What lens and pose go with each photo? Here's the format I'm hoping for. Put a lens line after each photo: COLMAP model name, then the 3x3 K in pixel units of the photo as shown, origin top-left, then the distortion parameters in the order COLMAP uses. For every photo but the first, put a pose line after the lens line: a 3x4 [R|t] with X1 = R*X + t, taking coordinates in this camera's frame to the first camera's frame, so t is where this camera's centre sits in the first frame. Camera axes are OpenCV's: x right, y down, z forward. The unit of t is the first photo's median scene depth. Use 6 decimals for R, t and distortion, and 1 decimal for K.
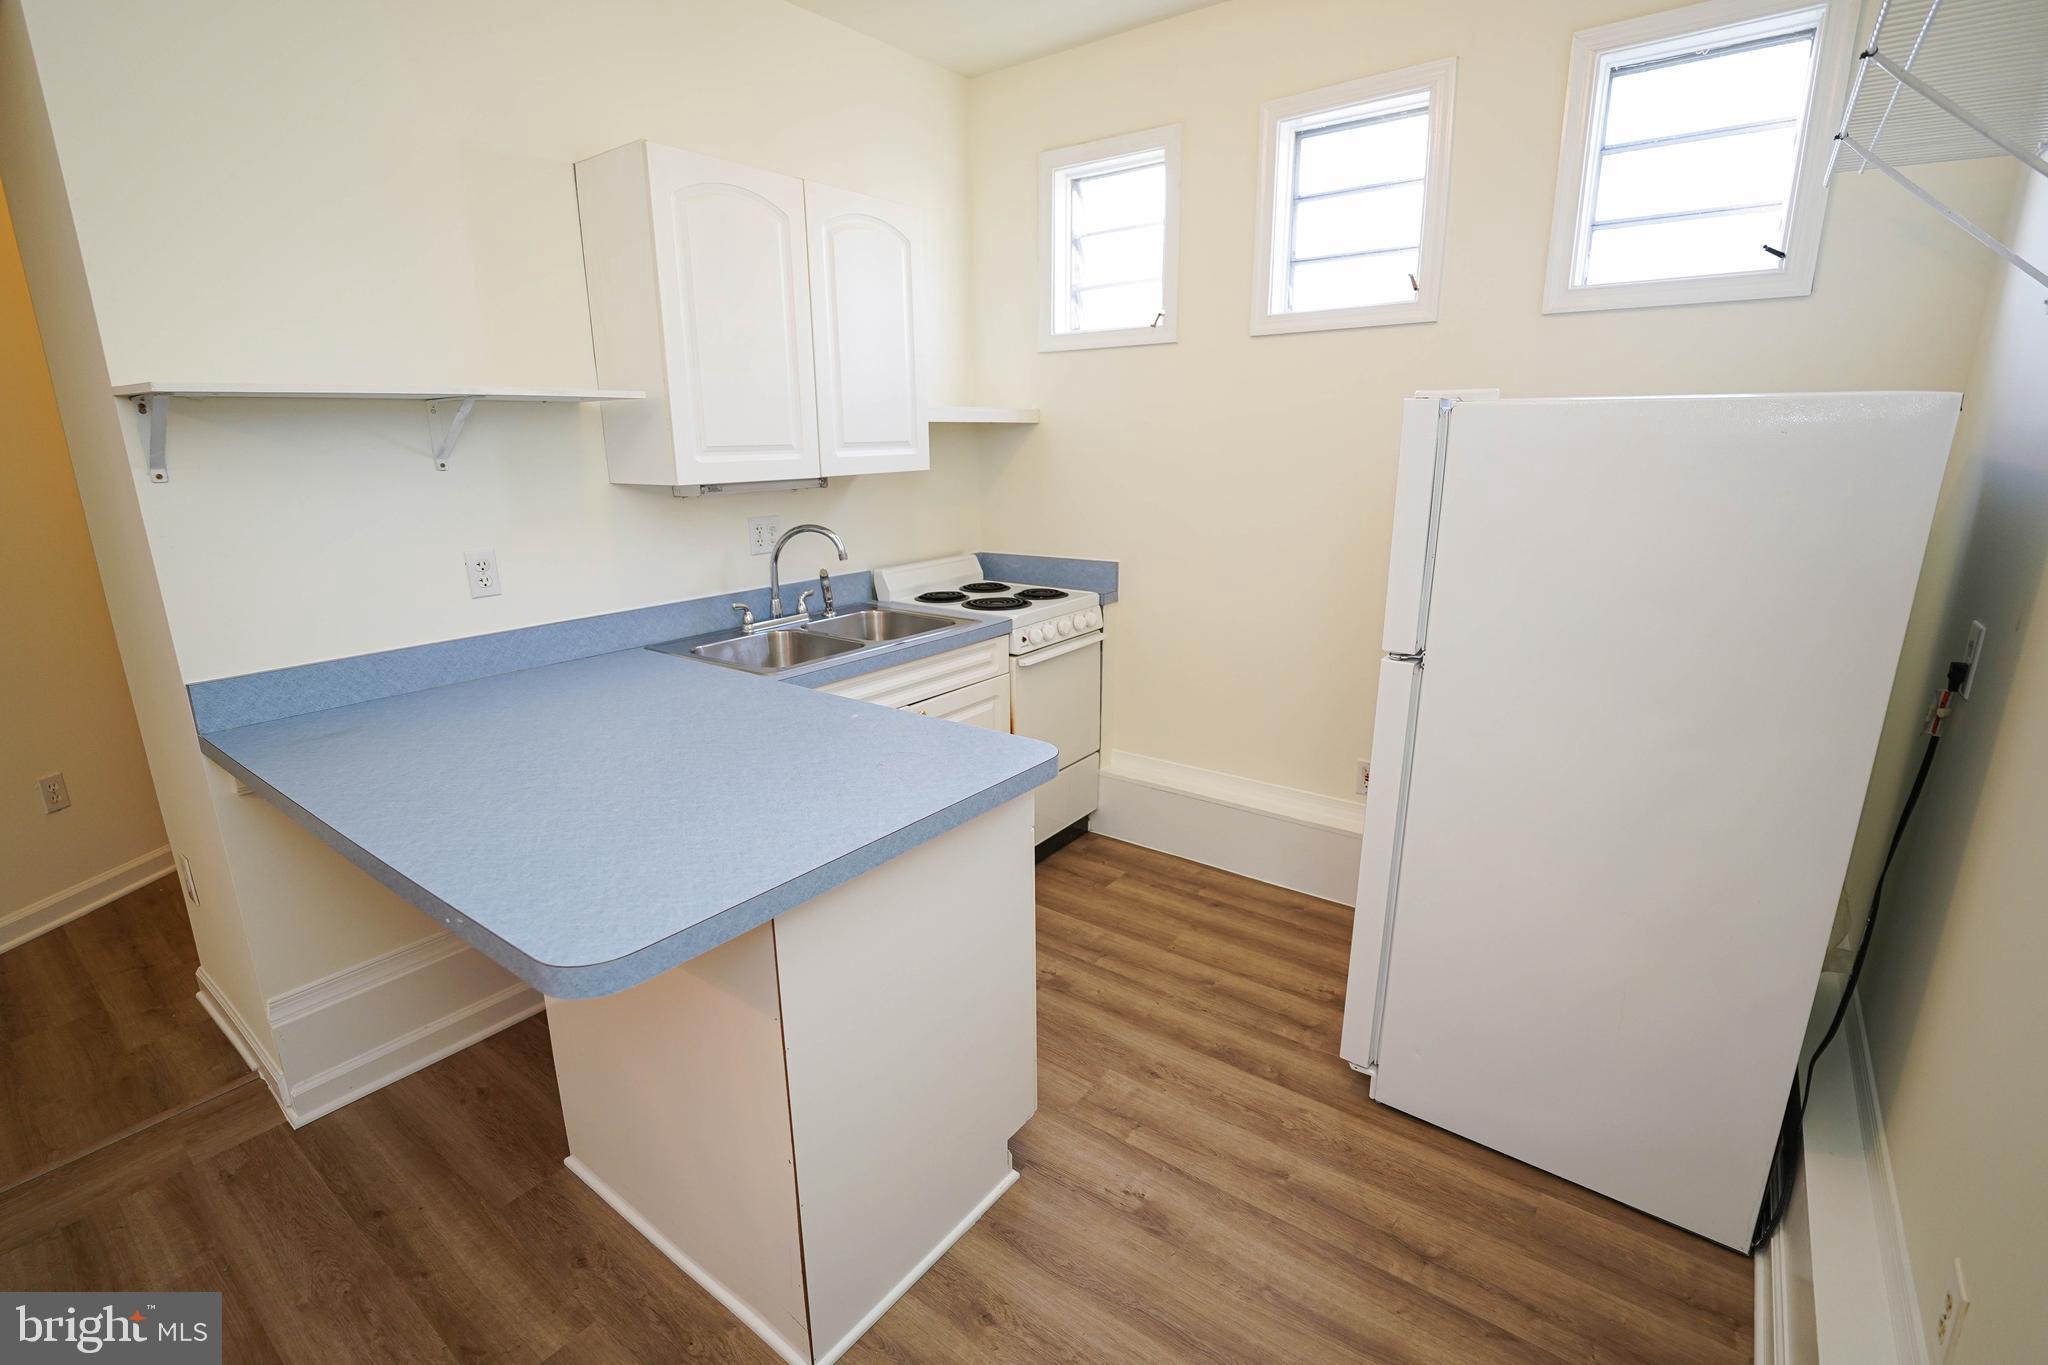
lens RADIAL K [[922.9, 0, 999.9], [0, 922.9, 681.2], [0, 0, 1]] dist [-0.018156, 0.000024]
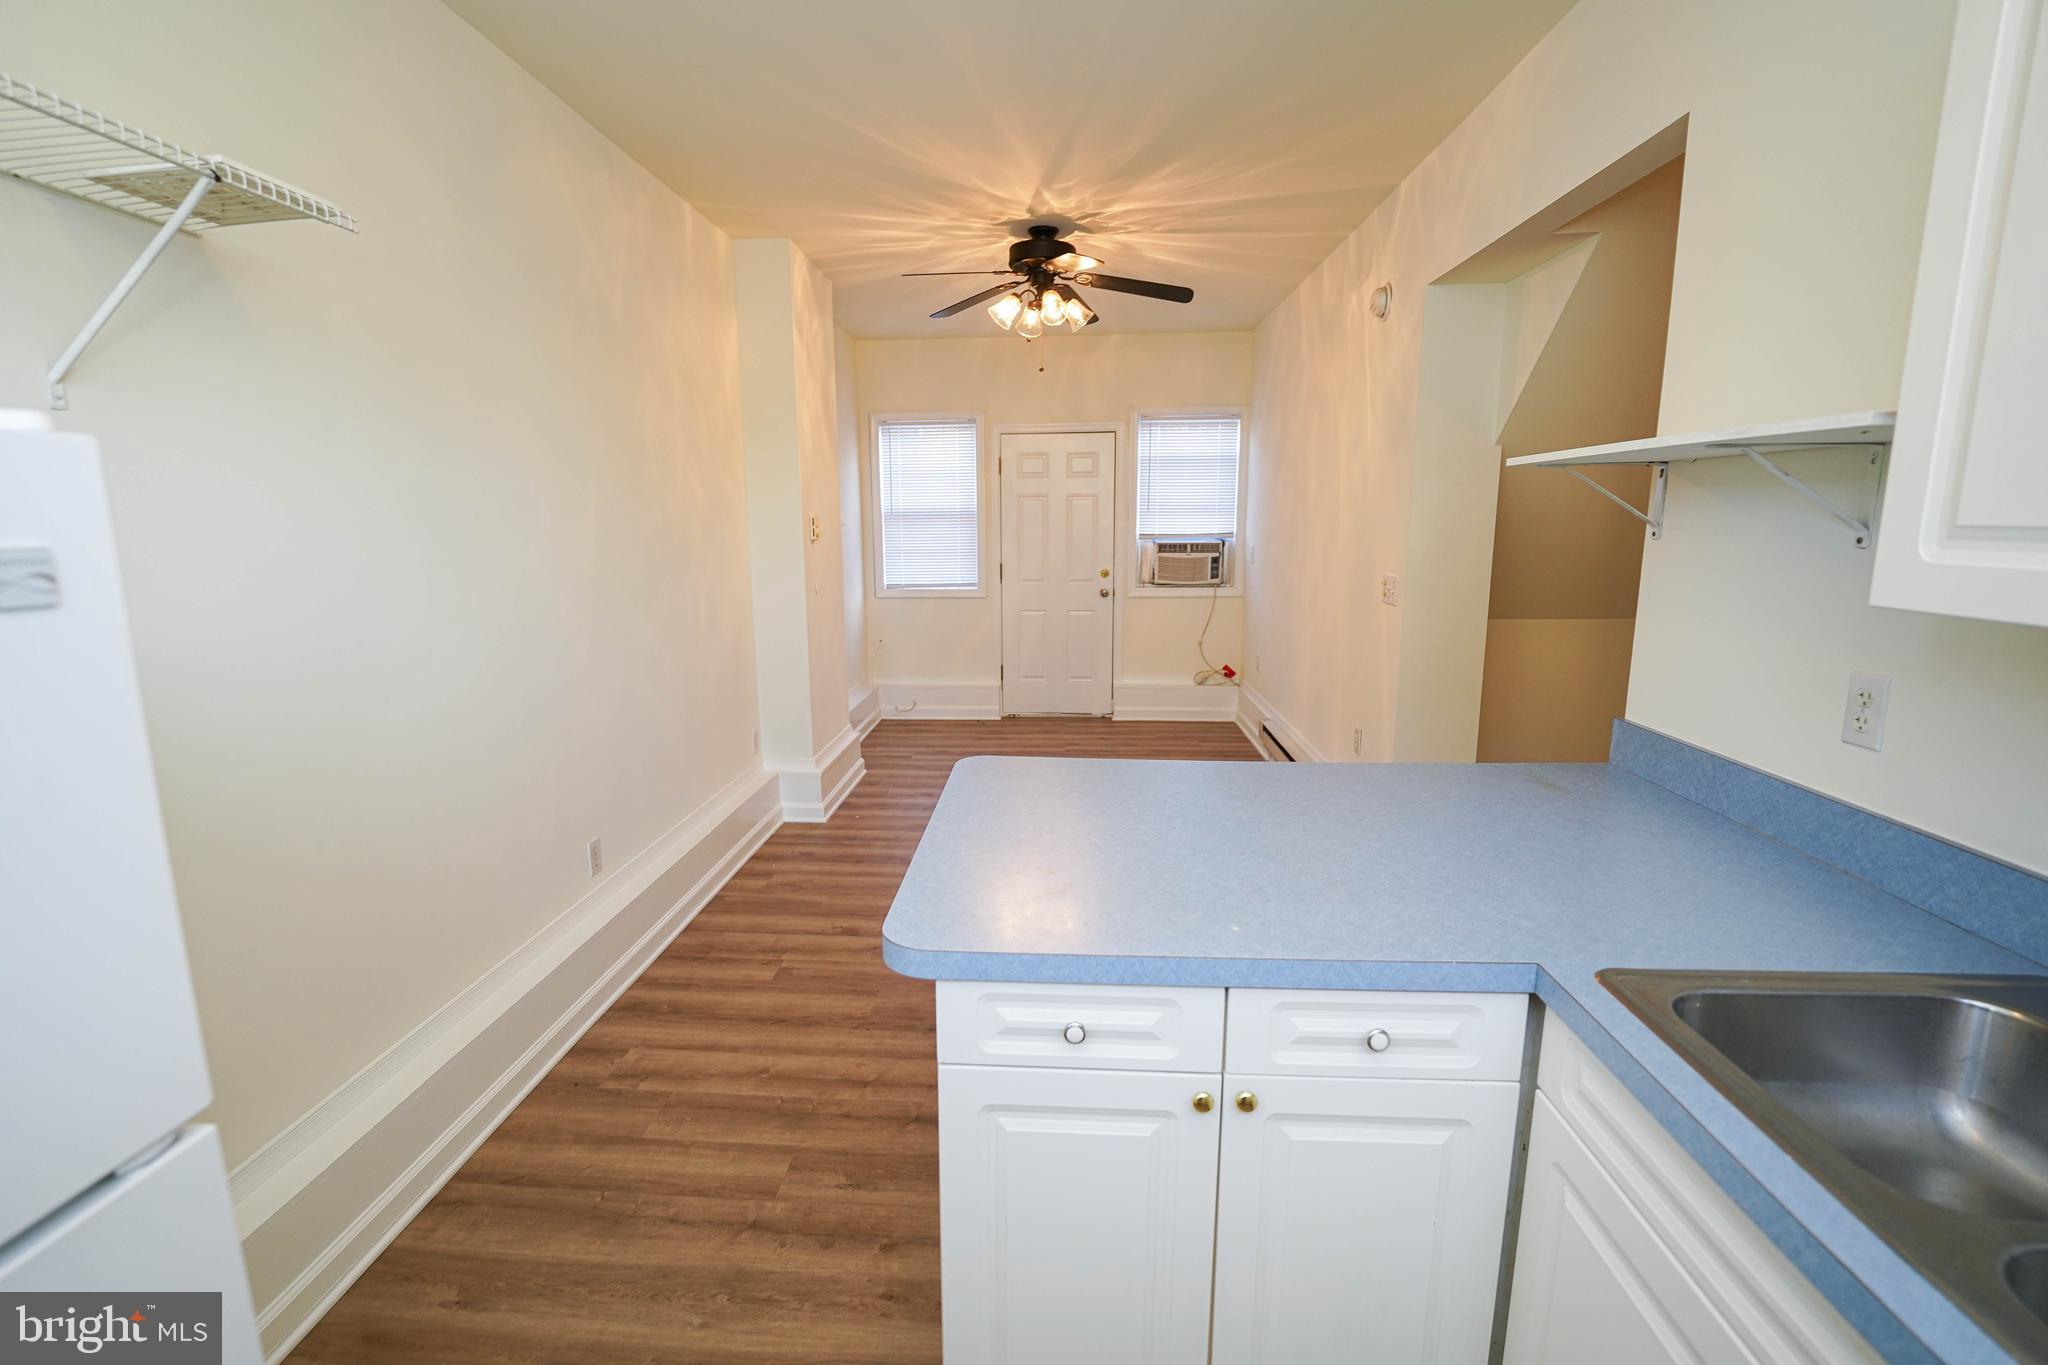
lens RADIAL K [[922.9, 0, 1010.5], [0, 922.9, 684.3], [0, 0, 1]] dist [-0.018156, 0.000024]
pose [[-0.824944, 0.122279, -0.551829, 0.272590], [-0.126701, 0.911466, 0.391379, -0.306490], [0.550831, 0.392783, -0.736415, 1.133501]]
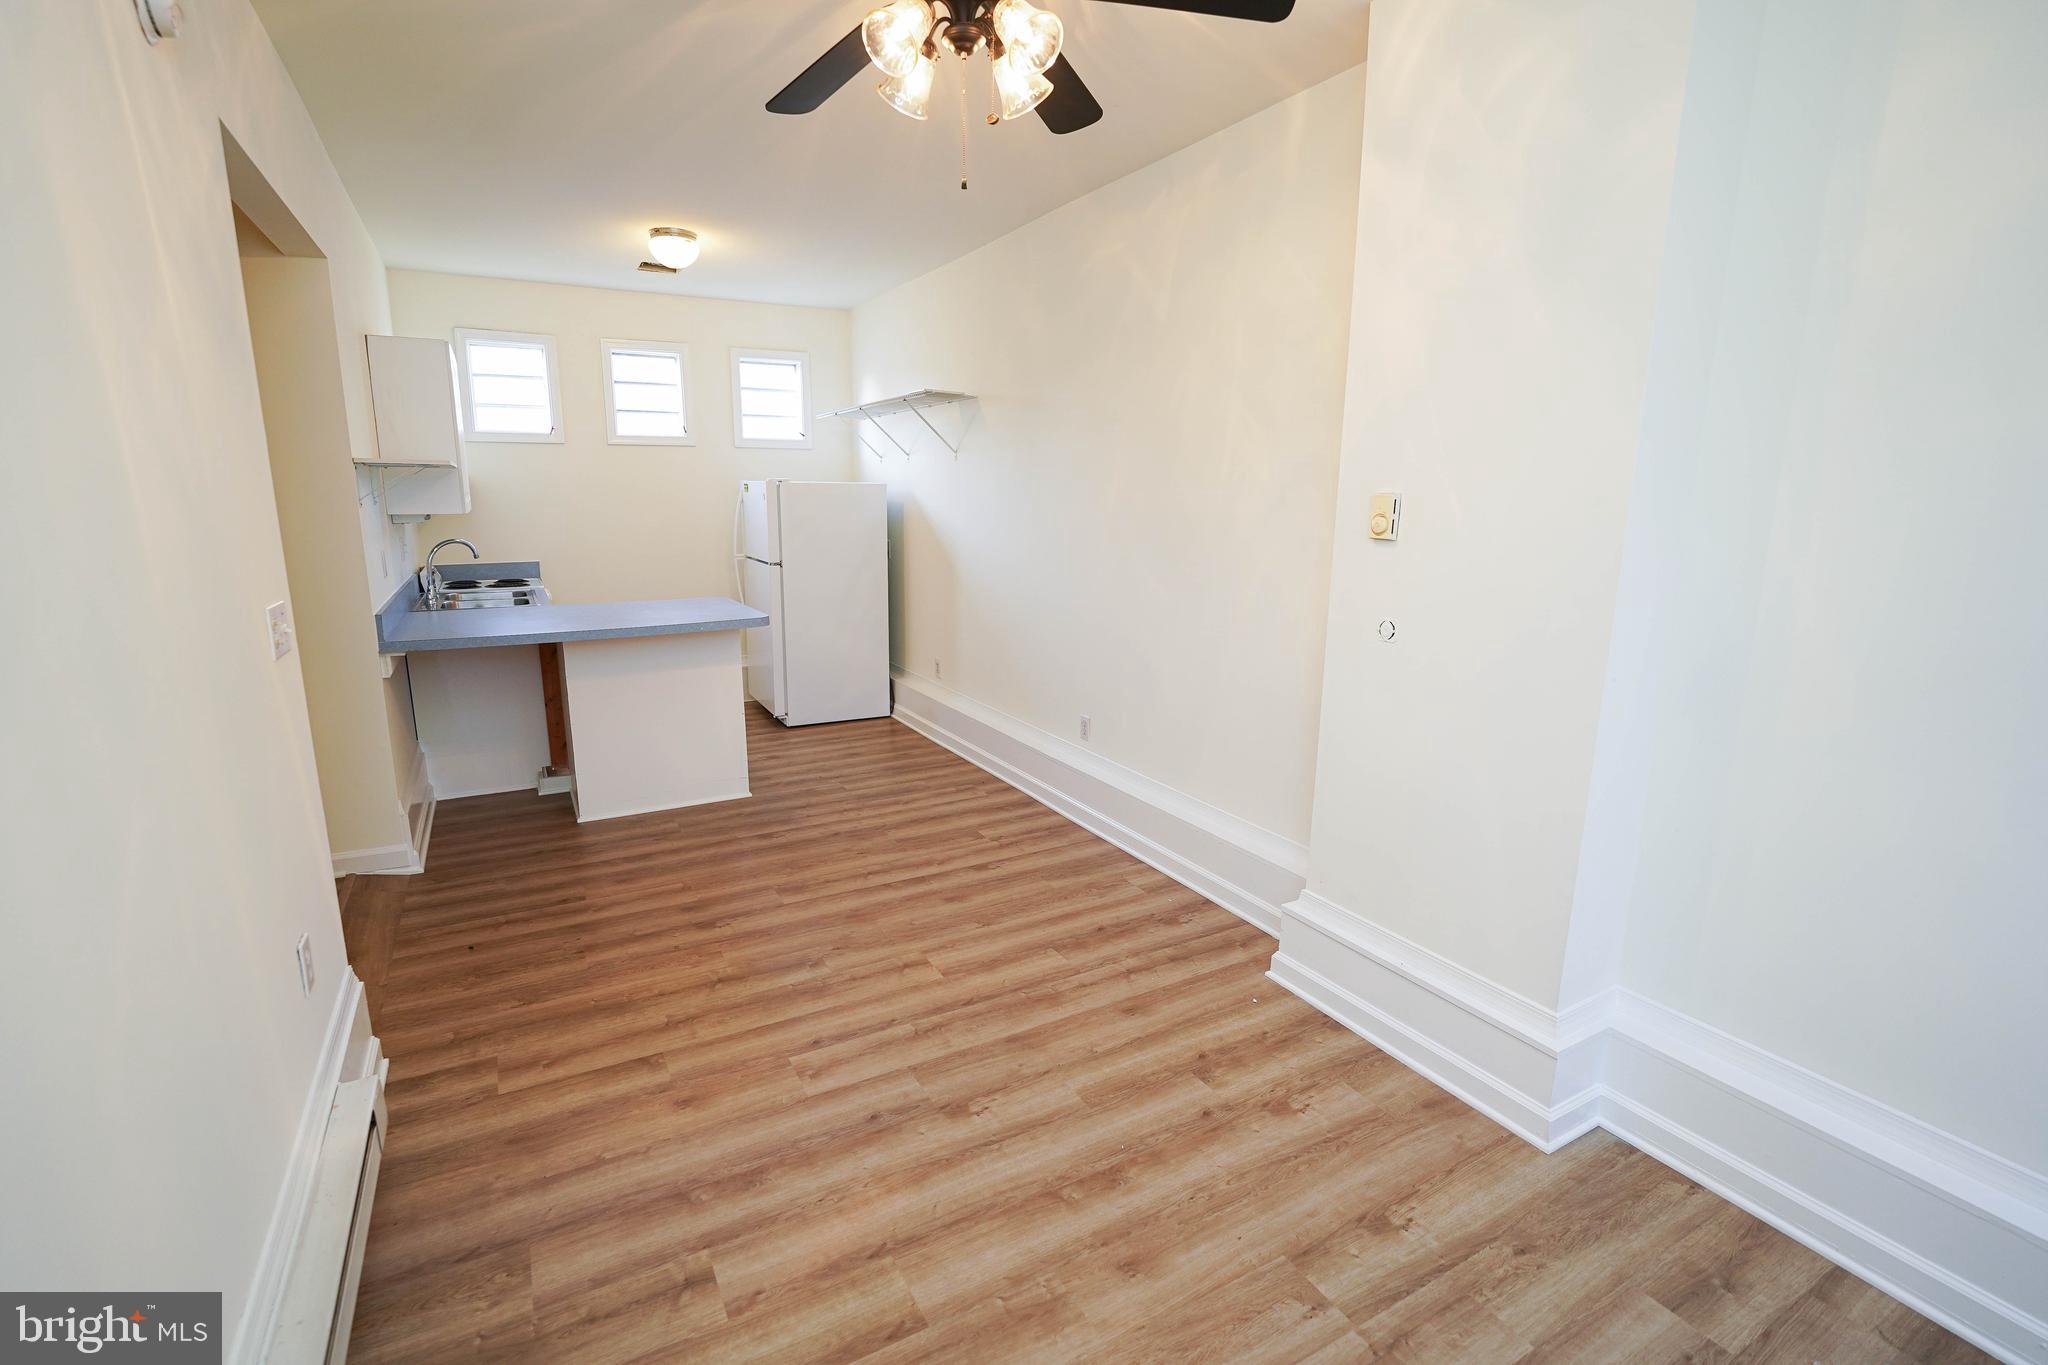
lens RADIAL K [[922.9, 0, 1010.2], [0, 922.9, 670.7], [0, 0, 1]] dist [-0.018156, 0.000024]
pose [[0.392511, -0.159765, 0.905765, -1.692630], [0.224809, 0.971592, 0.073955, 0.216808], [-0.891850, 0.174596, 0.417278, -0.736509]]
